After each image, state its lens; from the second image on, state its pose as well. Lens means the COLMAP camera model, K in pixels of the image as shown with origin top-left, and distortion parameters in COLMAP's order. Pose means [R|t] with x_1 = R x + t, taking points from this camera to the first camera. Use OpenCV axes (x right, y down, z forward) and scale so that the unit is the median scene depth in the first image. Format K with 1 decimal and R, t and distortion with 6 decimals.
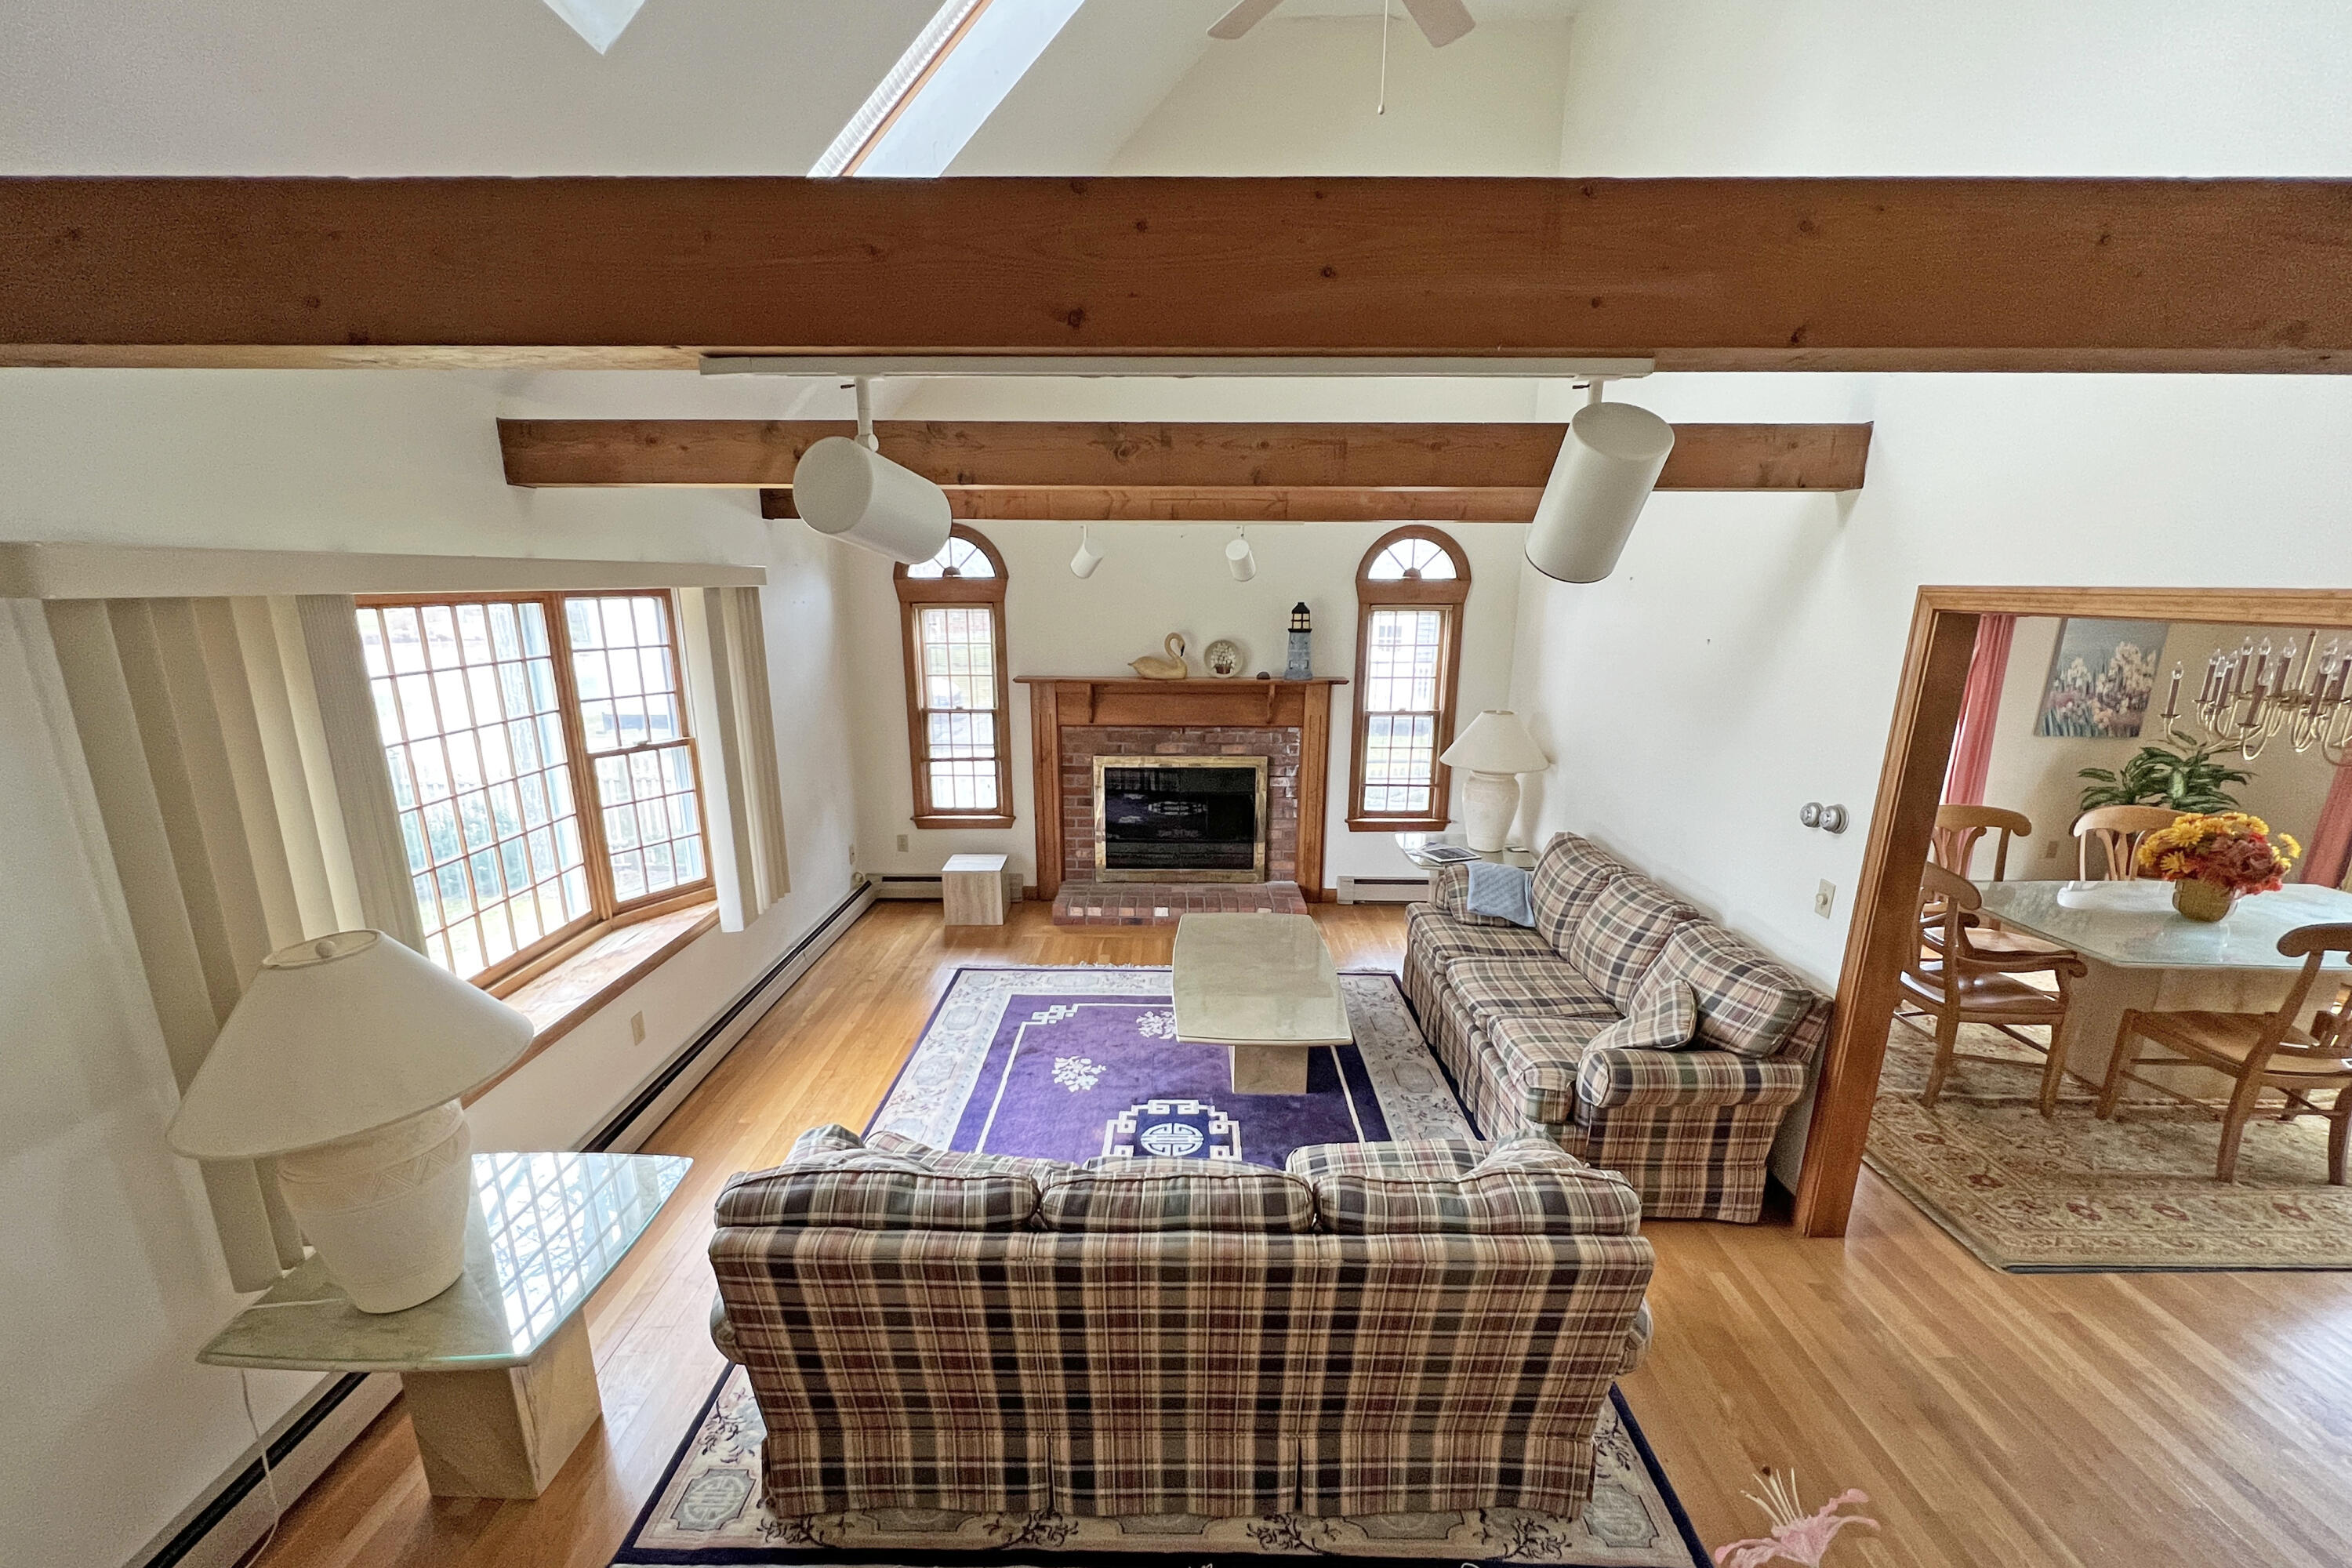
lens RADIAL K [[943.8, 0, 1169.0], [0, 943.8, 814.1], [0, 0, 1]] dist [-0.000620, -0.000205]
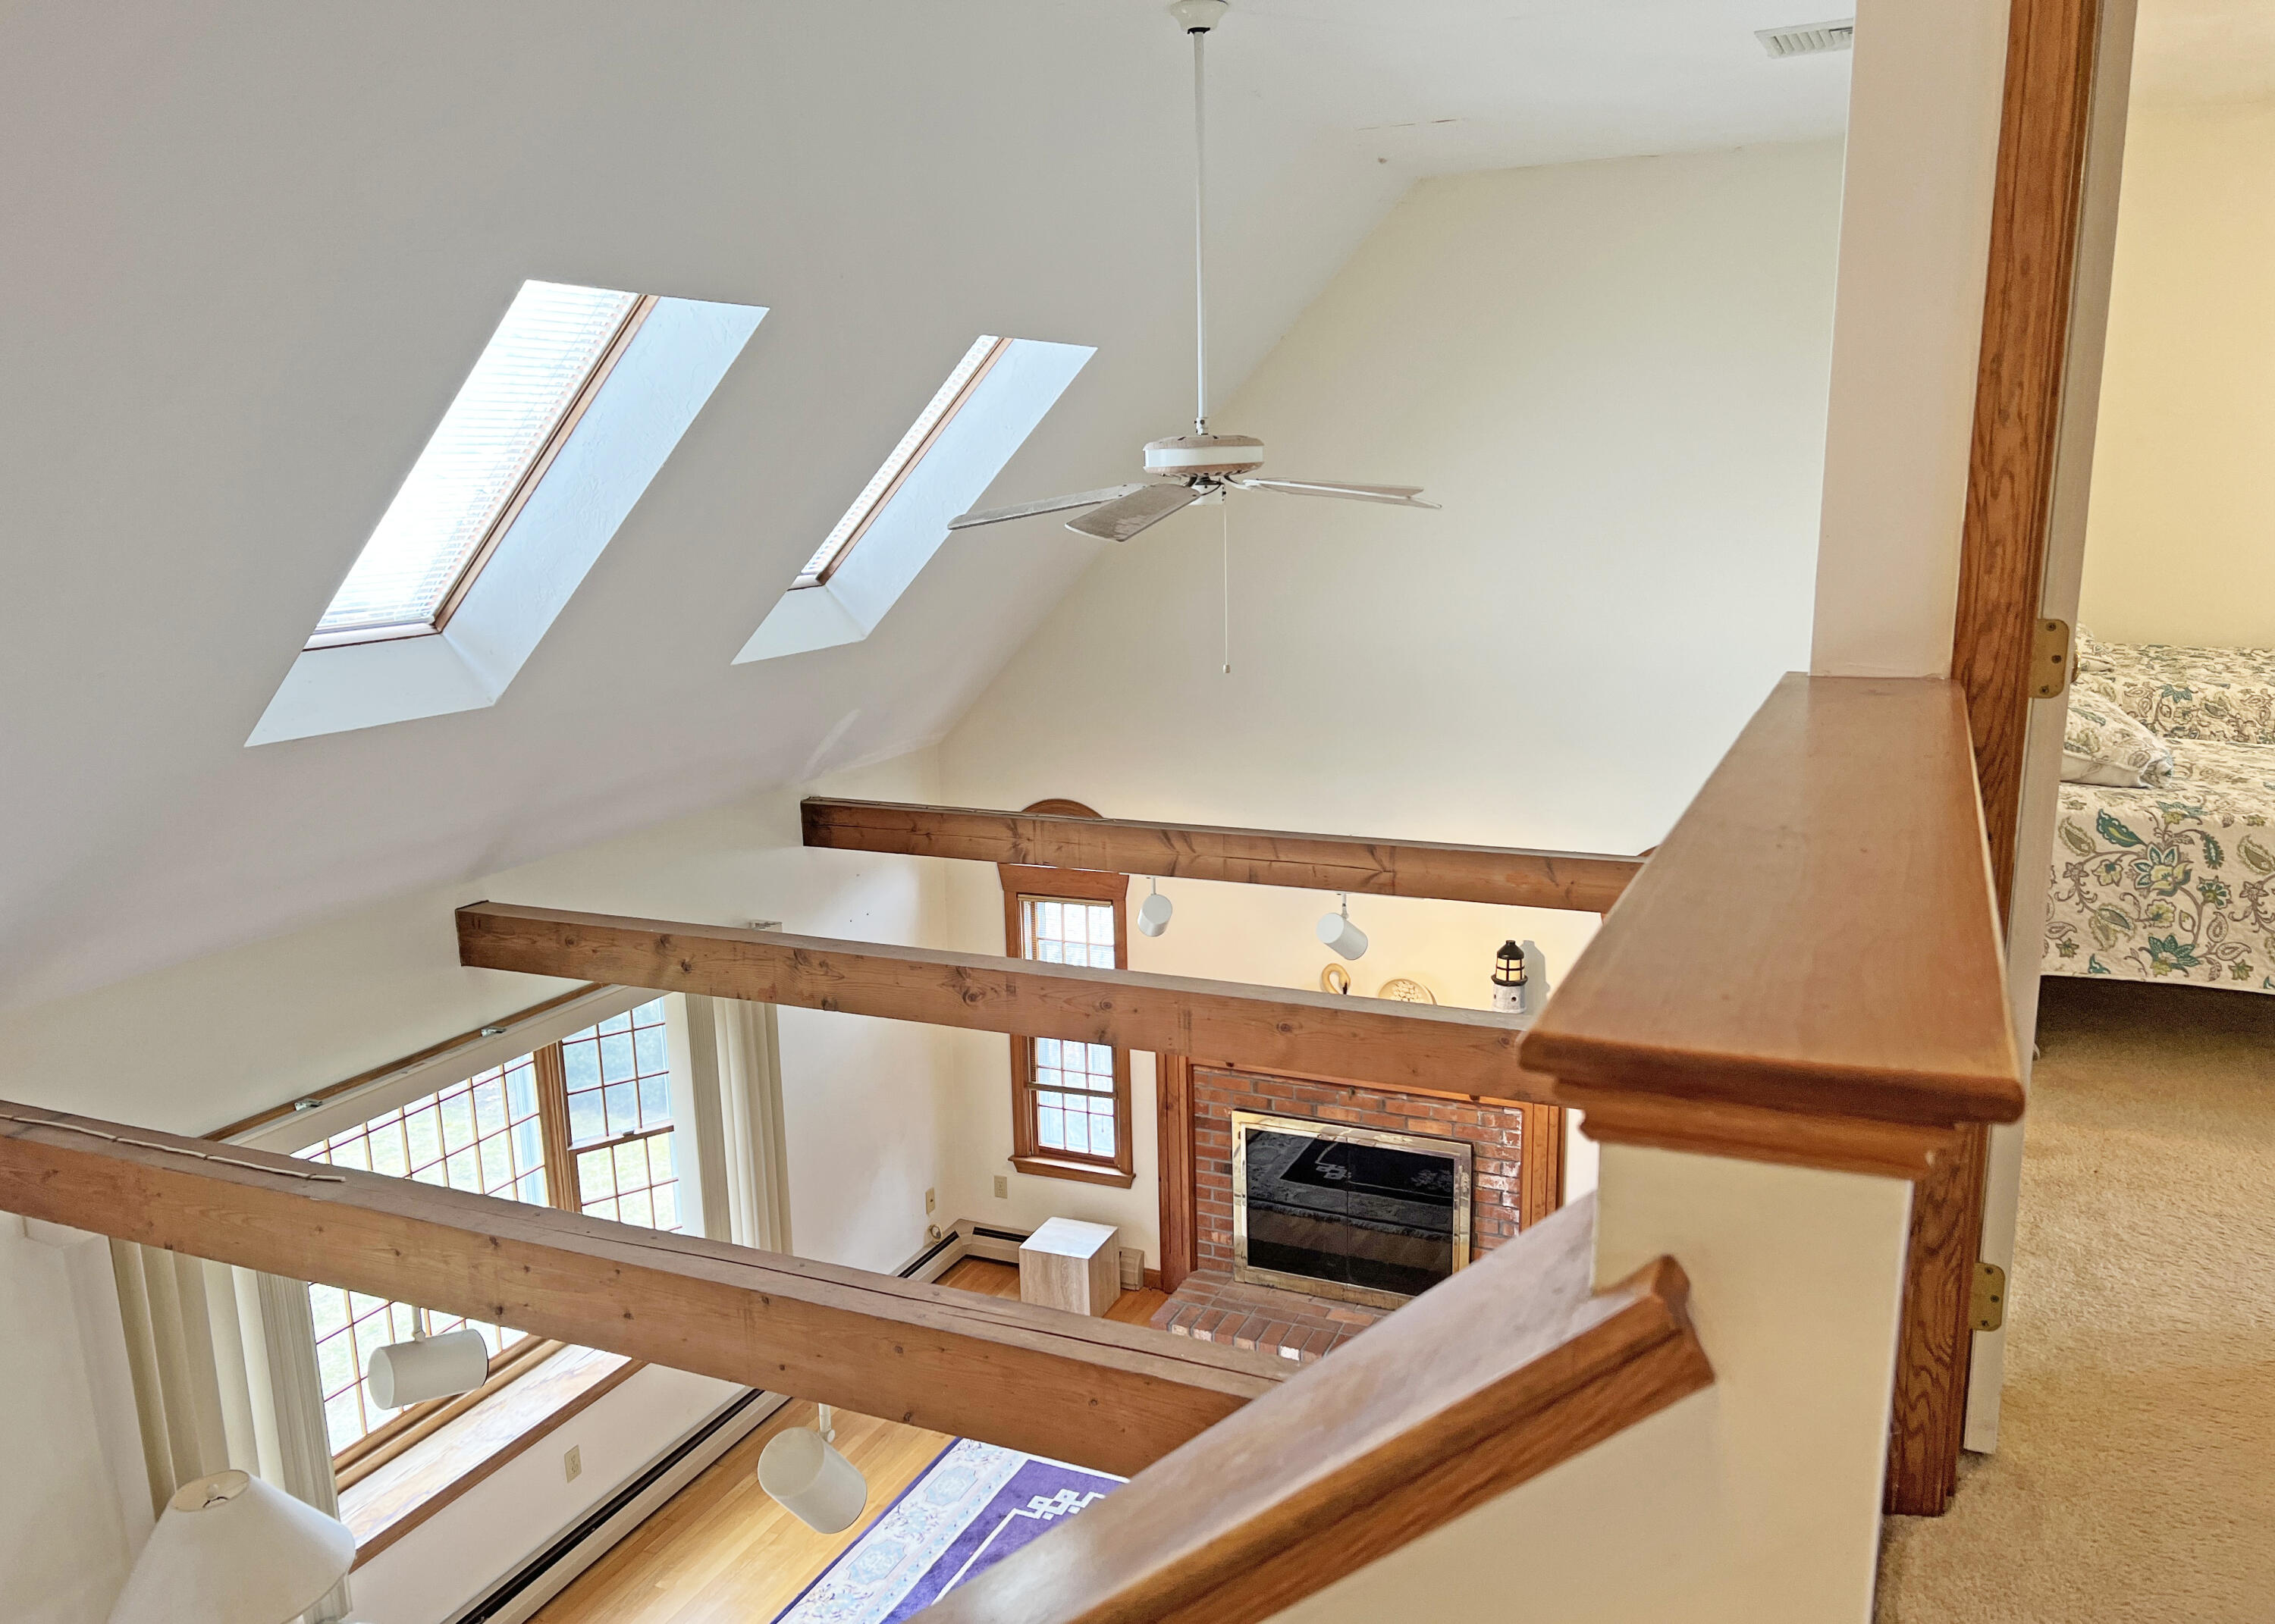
lens RADIAL K [[1674.0, 0, 1181.1], [0, 1674.0, 828.0], [0, 0, 1]] dist [0.105396, -0.144849]
pose [[0.918450, 0.066708, -0.389870, 0.374118], [-0.075857, 0.997086, -0.008097, -0.265775], [0.388194, 0.037011, 0.920834, -0.217357]]
